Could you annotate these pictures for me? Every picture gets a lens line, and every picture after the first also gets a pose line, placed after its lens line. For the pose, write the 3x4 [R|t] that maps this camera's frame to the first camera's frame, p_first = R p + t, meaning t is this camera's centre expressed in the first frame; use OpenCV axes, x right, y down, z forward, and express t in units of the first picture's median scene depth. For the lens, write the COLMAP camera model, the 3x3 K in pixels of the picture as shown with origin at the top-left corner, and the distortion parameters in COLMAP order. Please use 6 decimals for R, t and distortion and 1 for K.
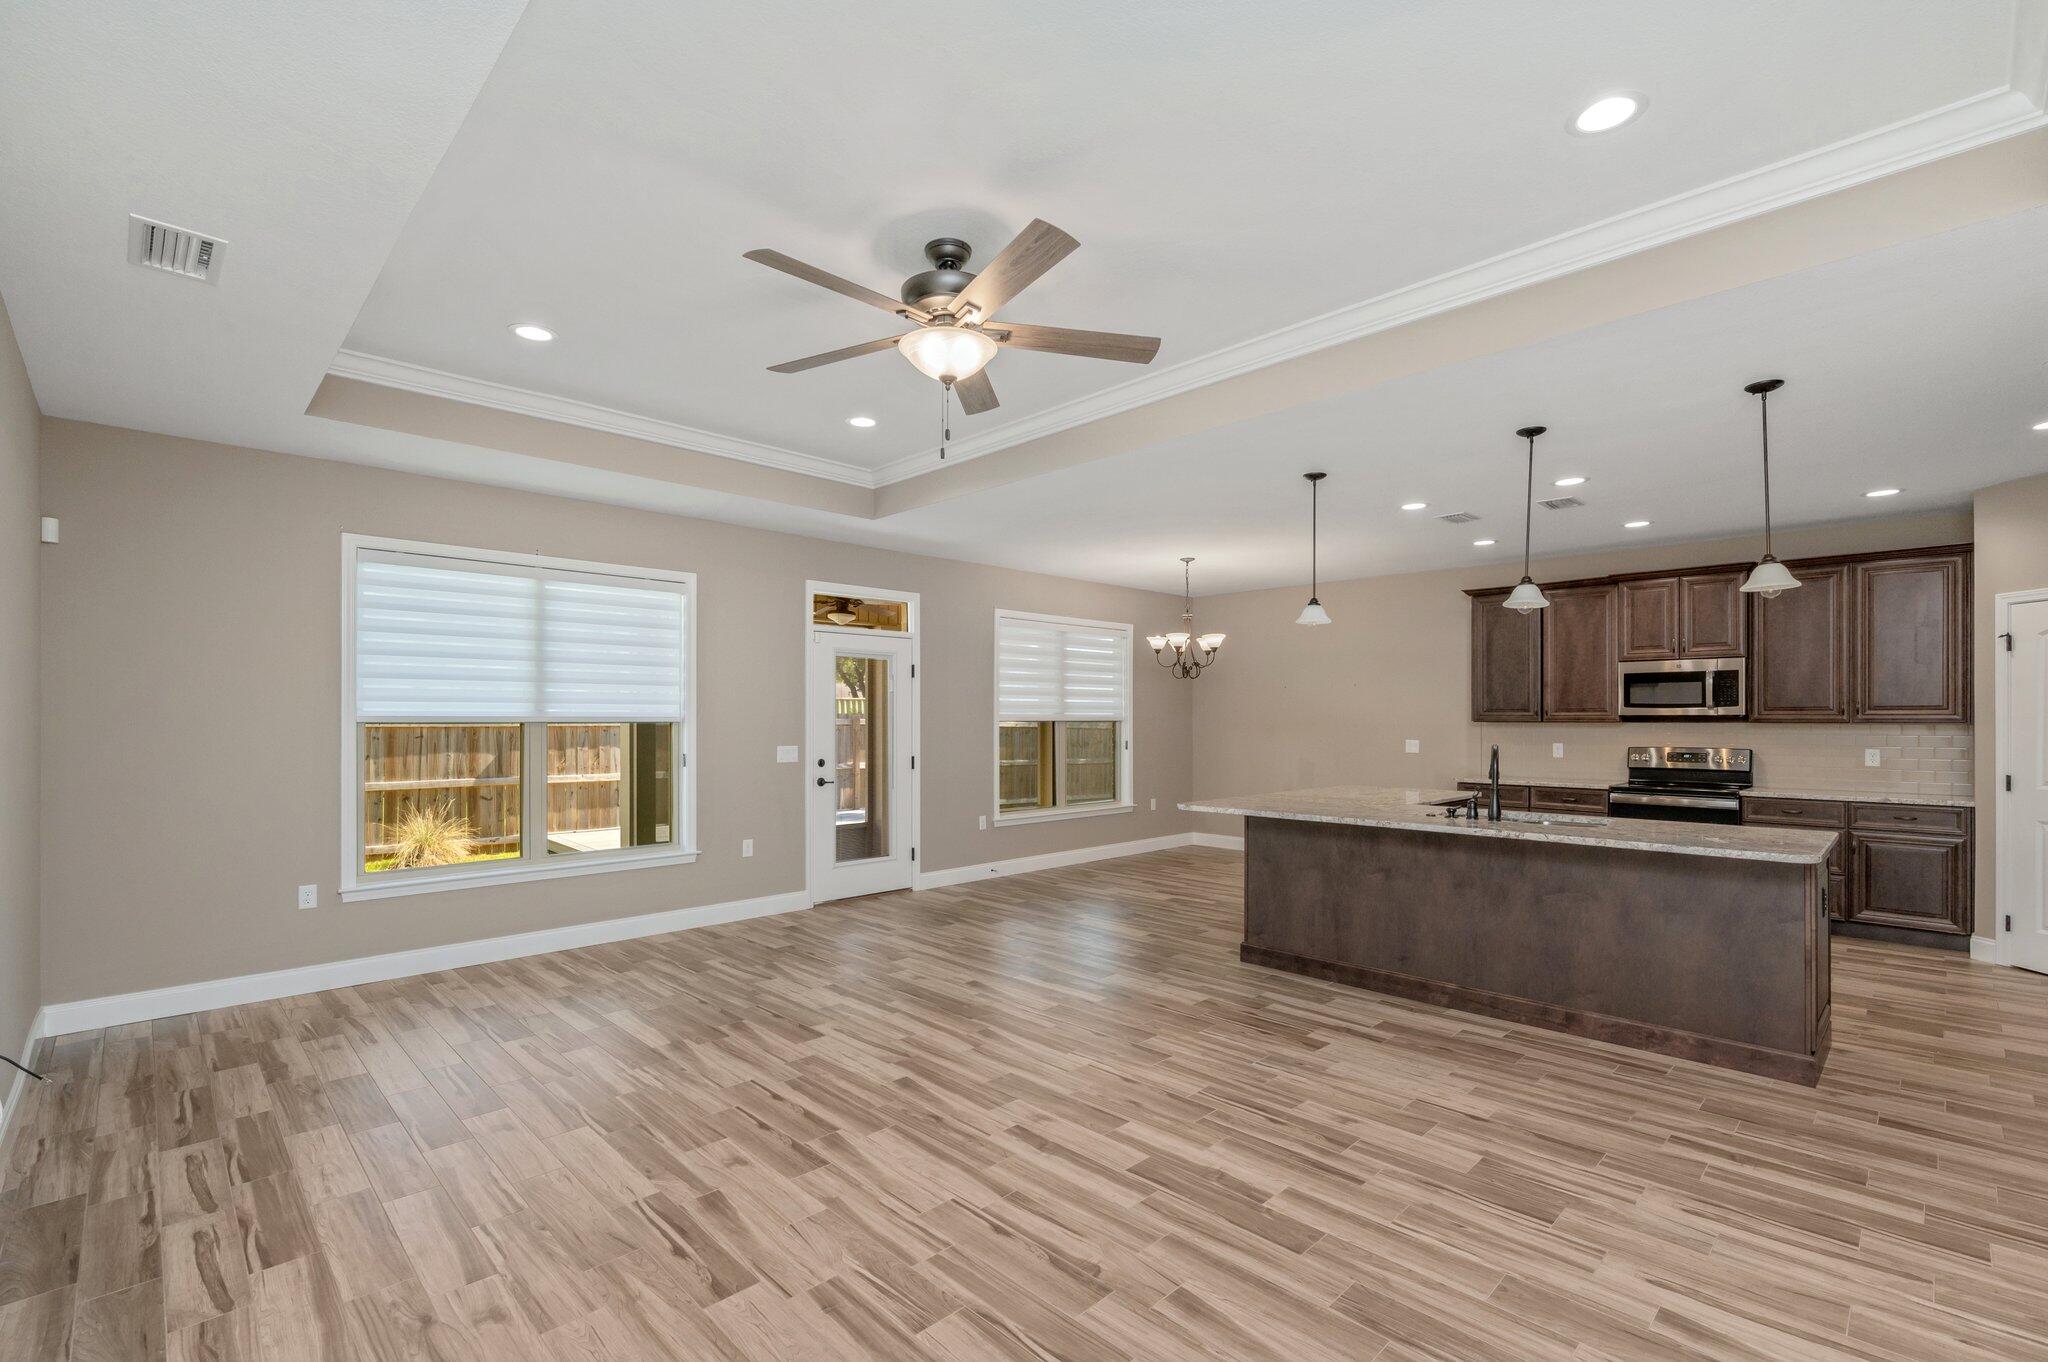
lens RADIAL K [[886.9, 0, 1022.2], [0, 886.9, 714.6], [0, 0, 1]] dist [-0.003342, -0.000428]
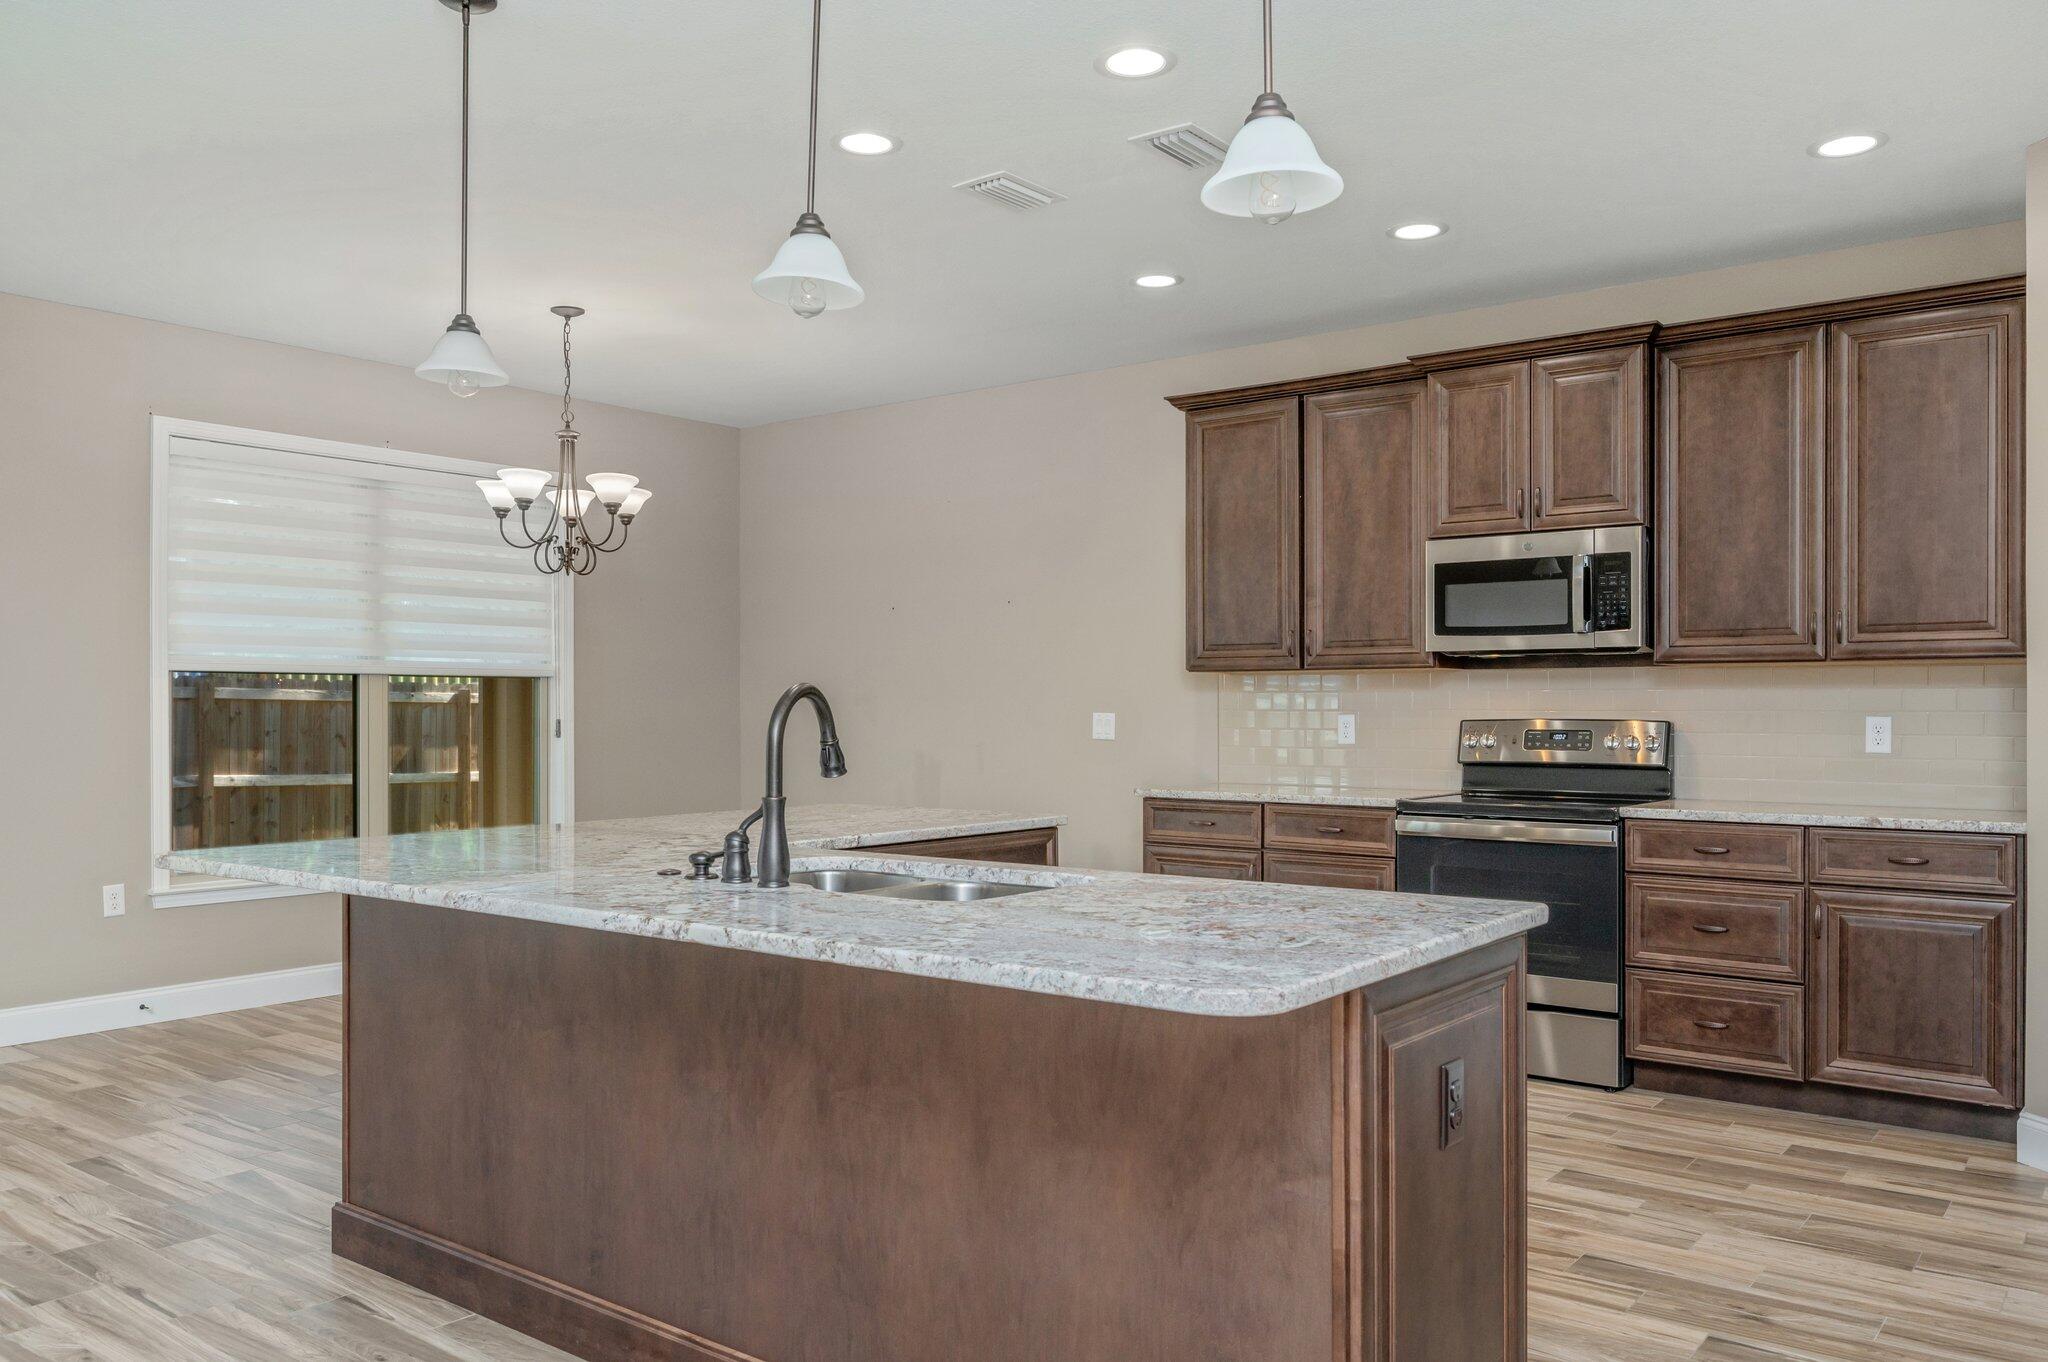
lens RADIAL K [[1511.1, 0, 1027.9], [0, 1511.1, 702.6], [0, 0, 1]] dist [-0.001591, 0.002009]
pose [[0.989703, -0.000230, 0.143136, 0.450712], [-0.000108, 0.999997, 0.002351, 0.033932], [-0.143136, -0.002342, 0.989700, 0.294493]]
